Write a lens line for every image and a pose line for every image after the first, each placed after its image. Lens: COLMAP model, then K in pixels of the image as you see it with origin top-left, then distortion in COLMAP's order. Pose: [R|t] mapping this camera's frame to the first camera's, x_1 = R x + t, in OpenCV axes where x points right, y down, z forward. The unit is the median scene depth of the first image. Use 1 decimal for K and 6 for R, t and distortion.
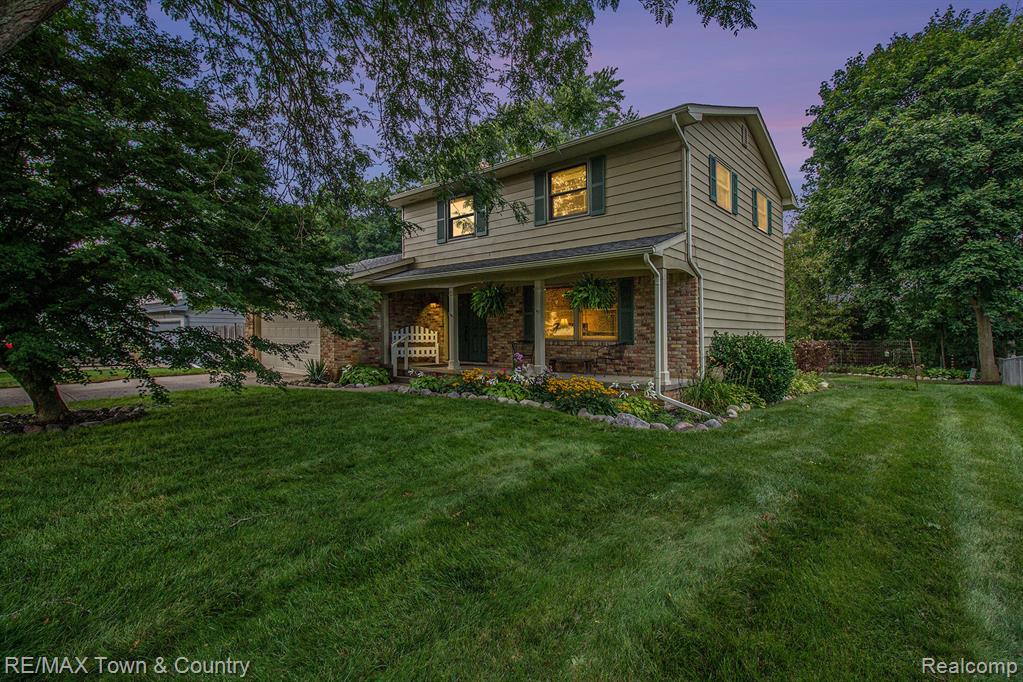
lens RADIAL K [[484.8, 0, 487.8], [0, 484.8, 337.4], [0, 0, 1]] dist [0.000574, -0.000476]
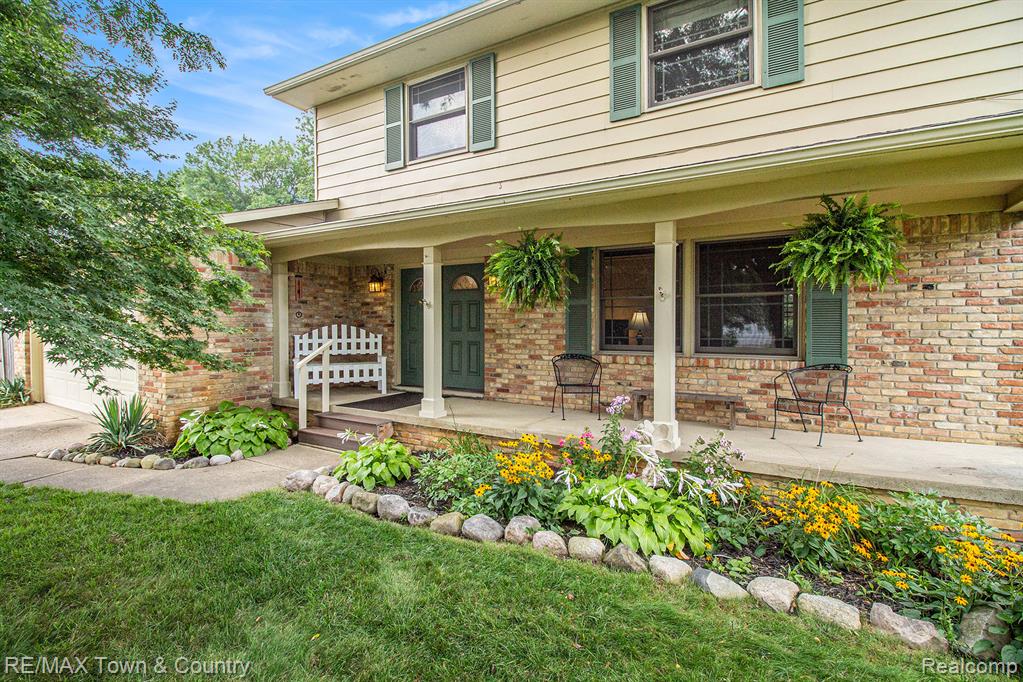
lens RADIAL K [[502.6, 0, 513.5], [0, 502.6, 326.4], [0, 0, 1]] dist [0.000093, -0.026692]
pose [[0.976163, -0.004778, 0.216987, -0.083180], [0.006420, 0.999956, -0.006867, -0.016799], [-0.216944, 0.008097, 0.976150, 0.409153]]
